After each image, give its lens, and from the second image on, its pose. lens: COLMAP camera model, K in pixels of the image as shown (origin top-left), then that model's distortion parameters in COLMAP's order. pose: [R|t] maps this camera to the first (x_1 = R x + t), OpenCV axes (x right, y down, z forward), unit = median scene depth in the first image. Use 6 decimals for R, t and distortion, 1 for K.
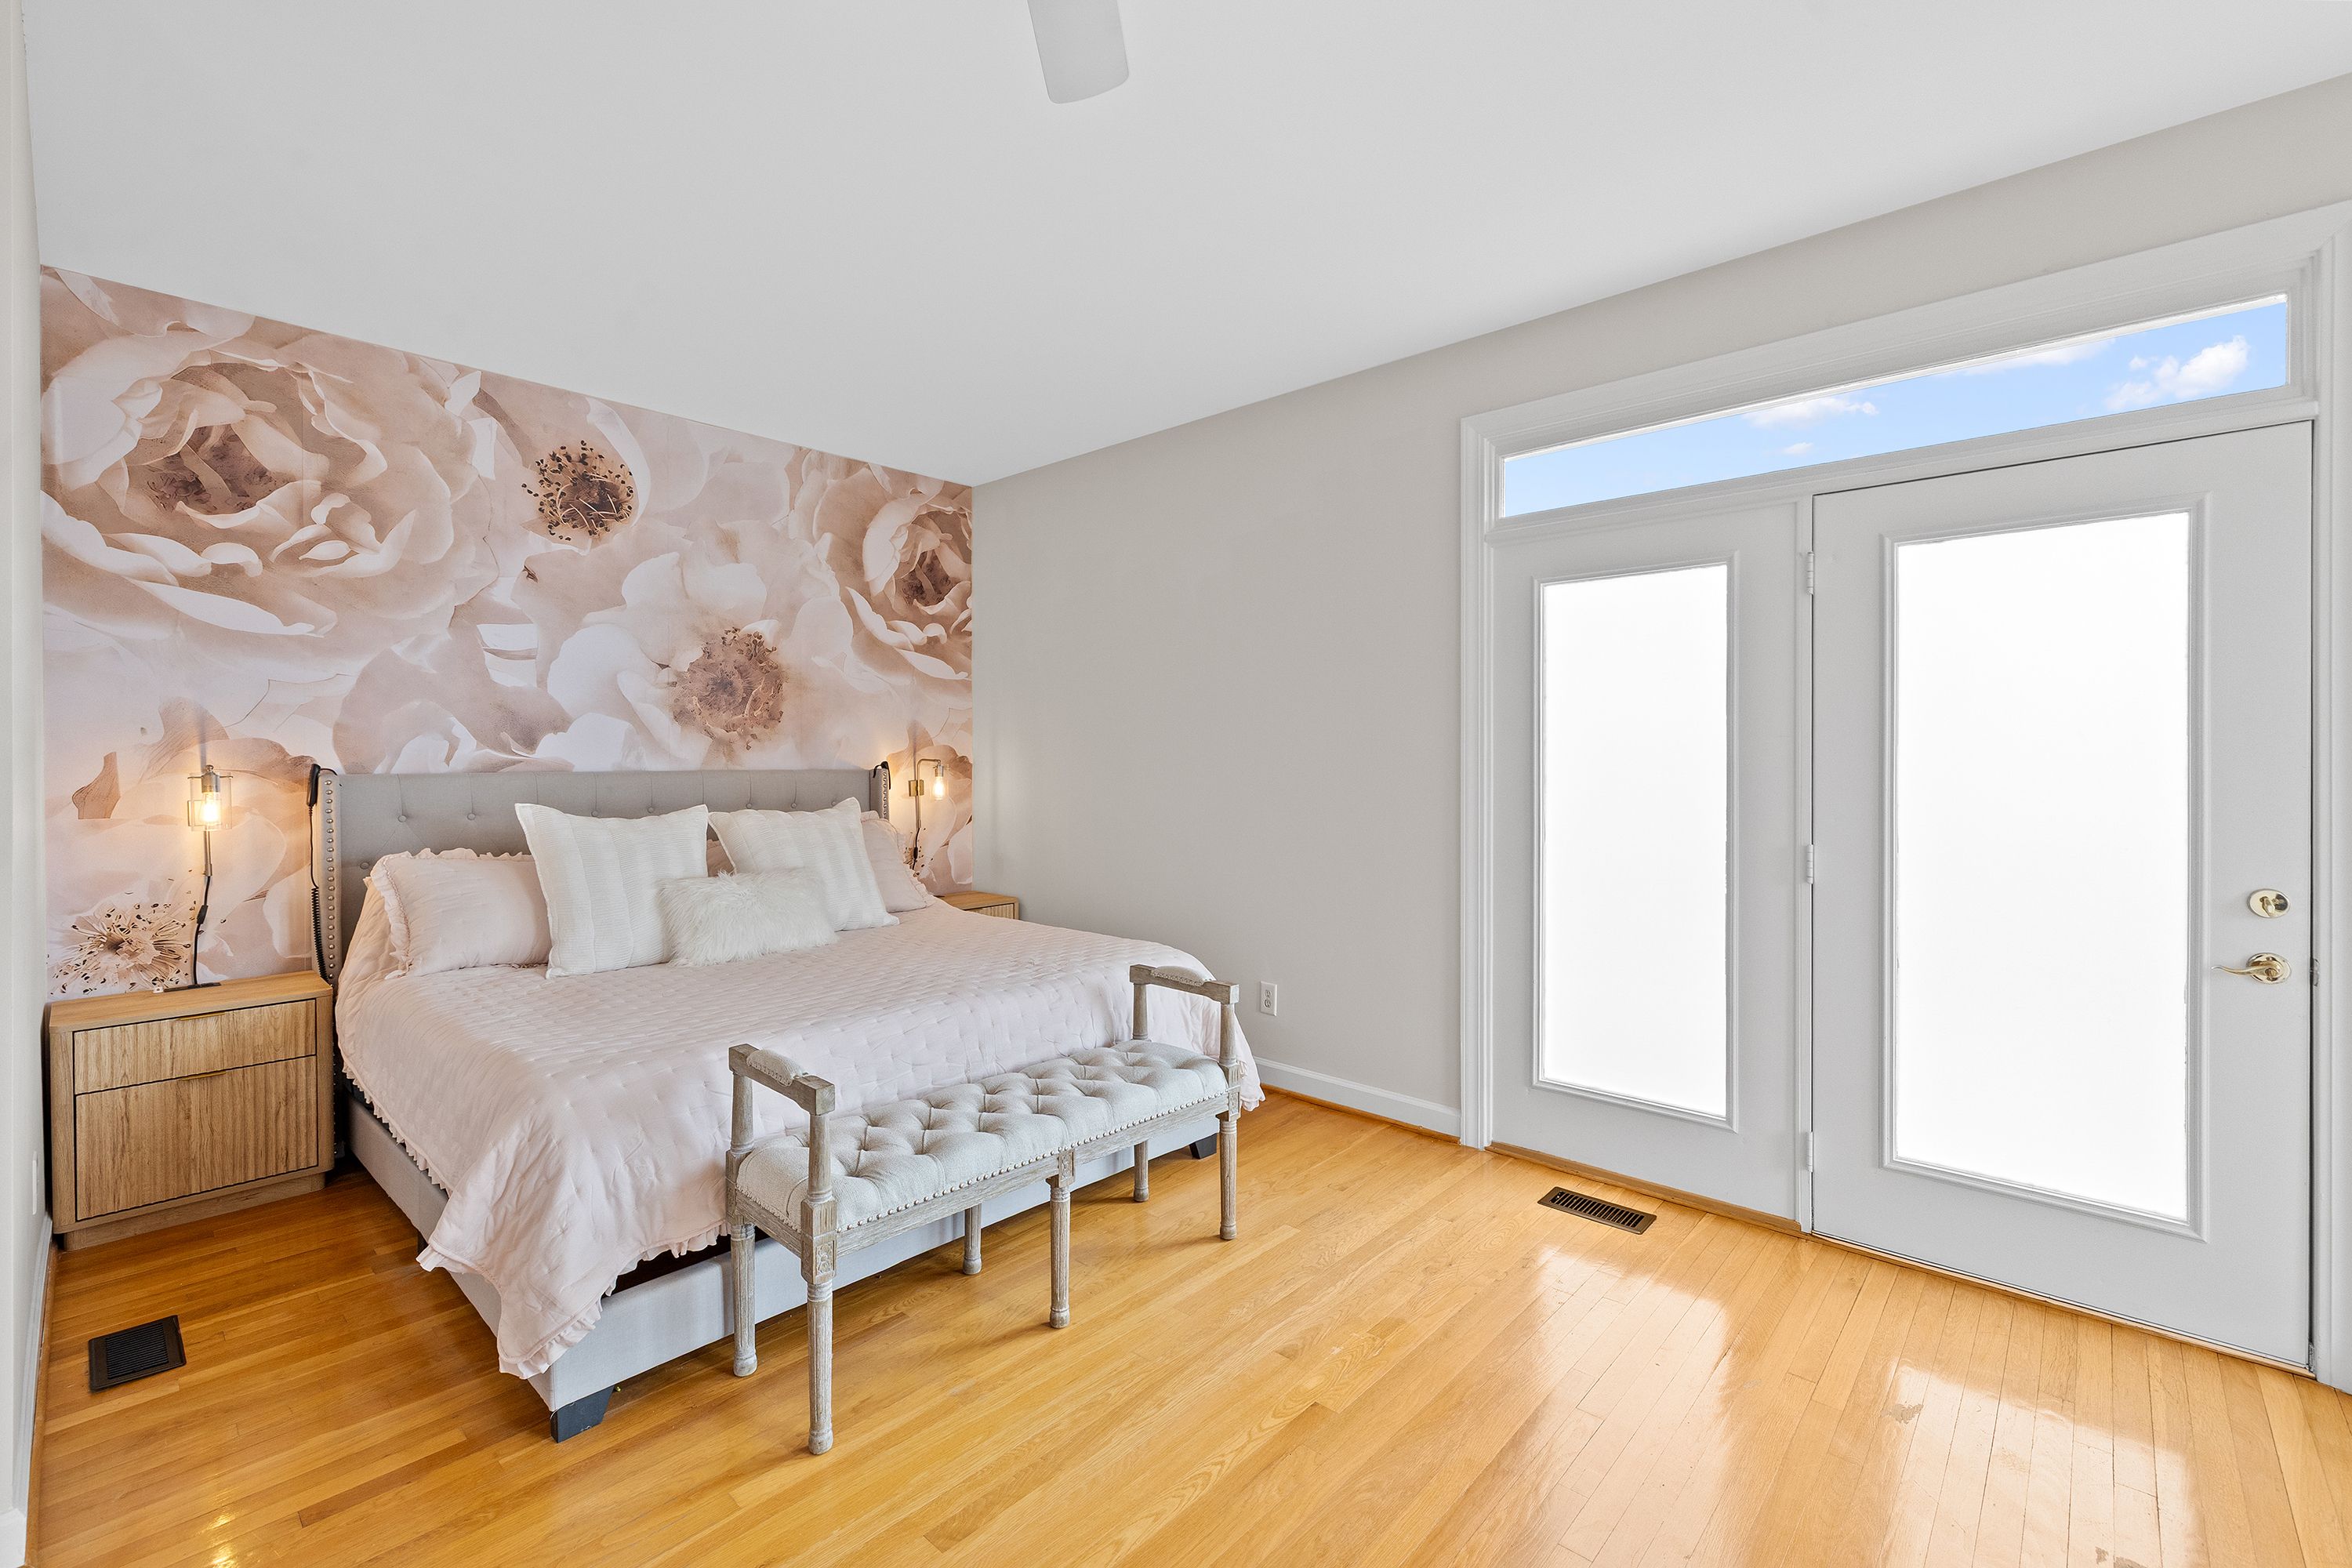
lens RADIAL K [[1007.9, 0, 1180.4], [0, 1007.9, 770.2], [0, 0, 1]] dist [-0.000476, 0.000094]
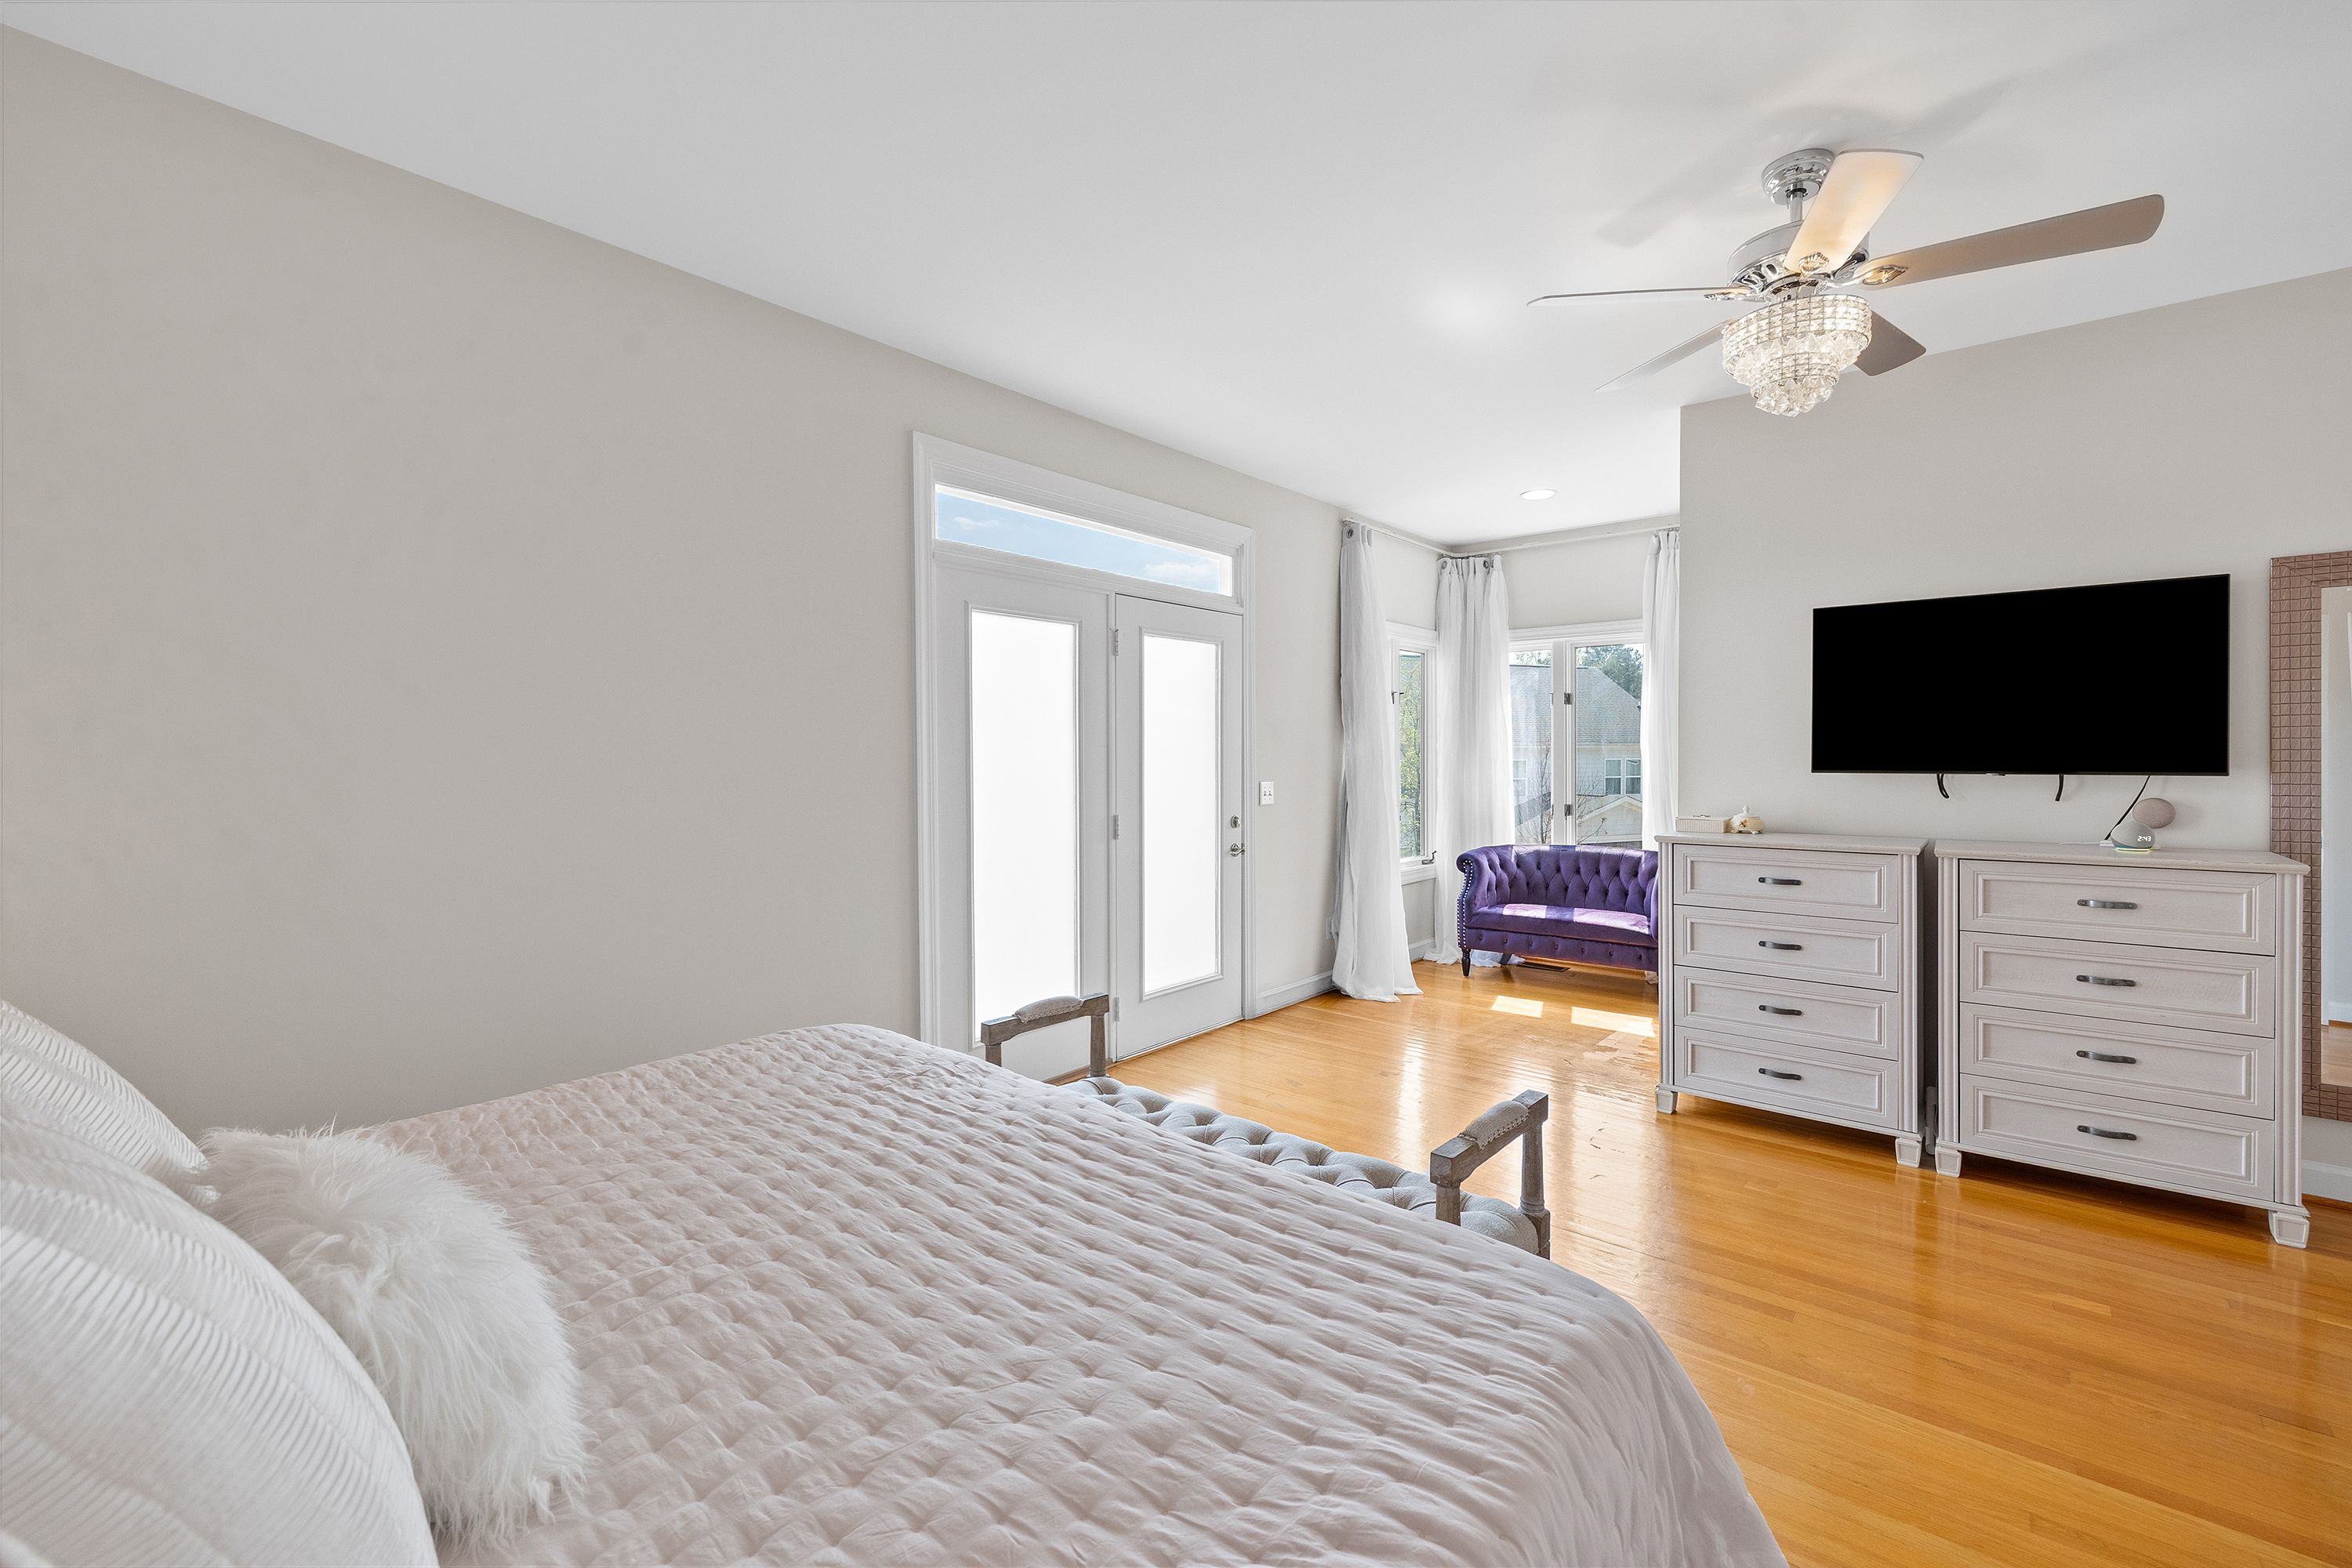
lens RADIAL K [[984.0, 0, 1176.7], [0, 984.0, 769.6], [0, 0, 1]] dist [0.000394, 0.000098]
pose [[-0.025179, -0.016043, 0.999554, -0.660420], [0.007634, 0.999839, 0.016240, -0.014477], [-0.999654, 0.008040, -0.025053, 0.679649]]
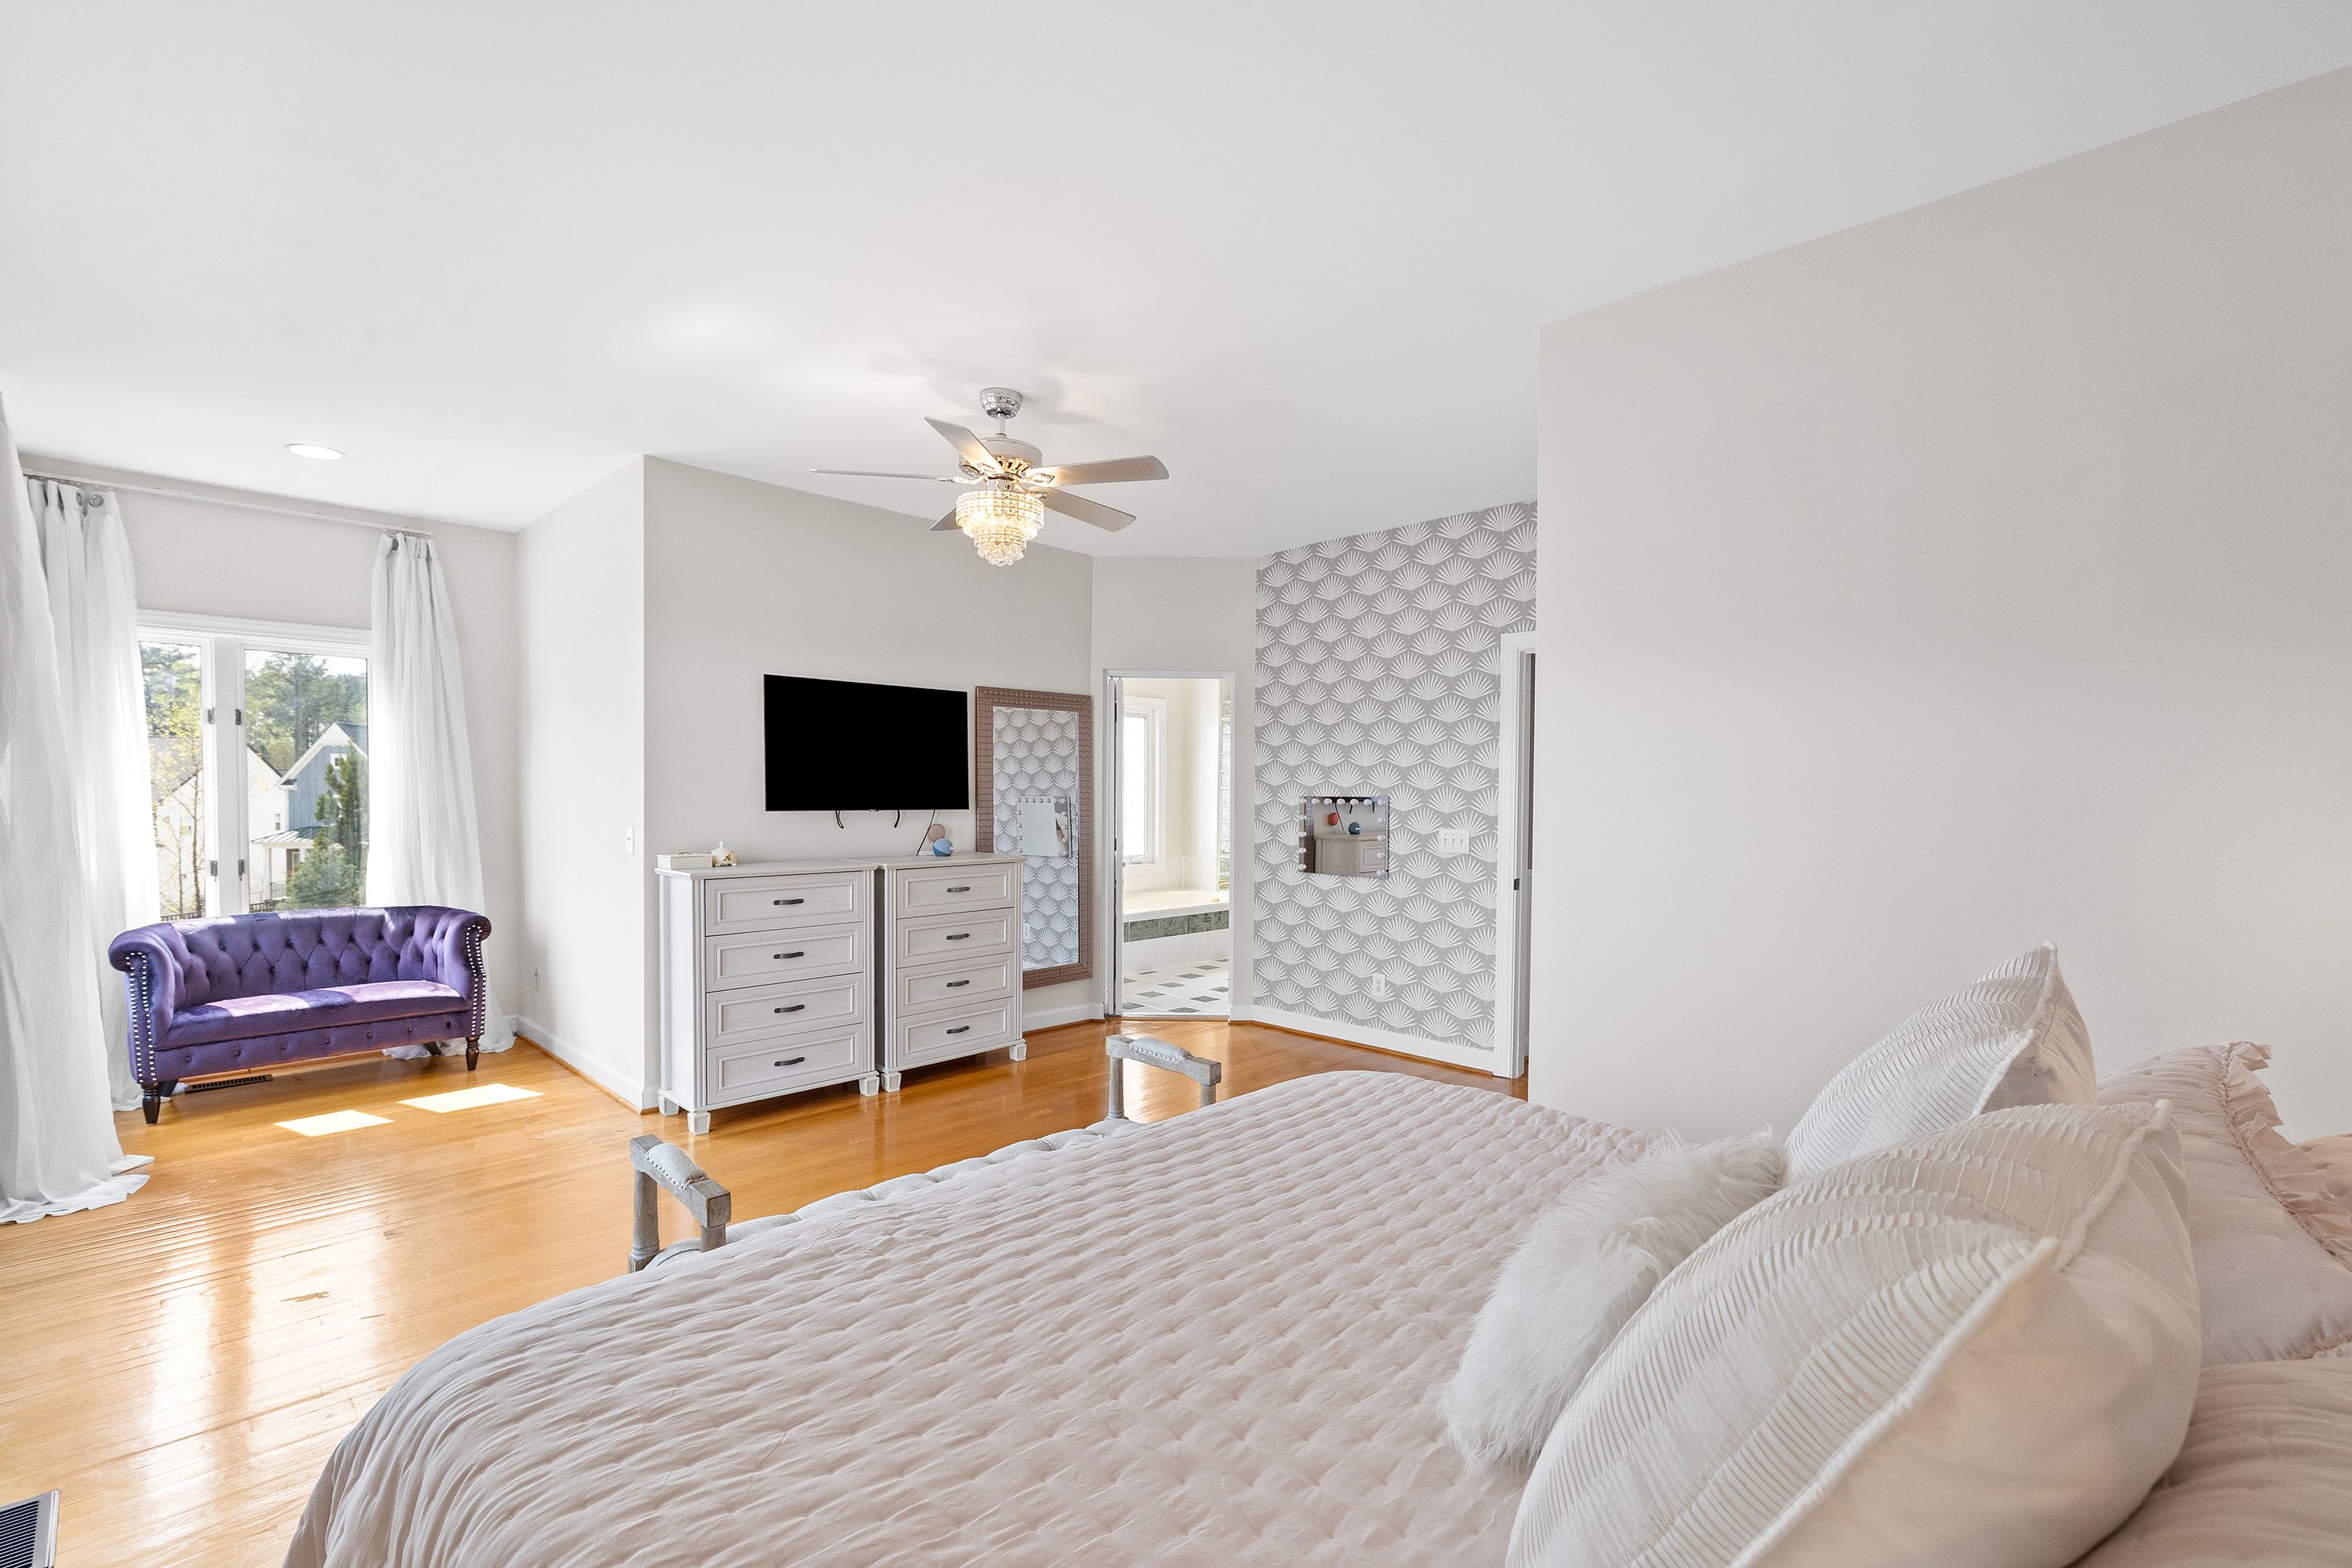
lens RADIAL K [[1037.4, 0, 1182.0], [0, 1037.4, 823.2], [0, 0, 1]] dist [0.000184, -0.000015]
pose [[-0.999373, -0.008133, 0.034454, -0.260797], [-0.006955, 0.999392, 0.034167, -0.022176], [-0.034711, 0.033906, -0.998822, 1.210811]]
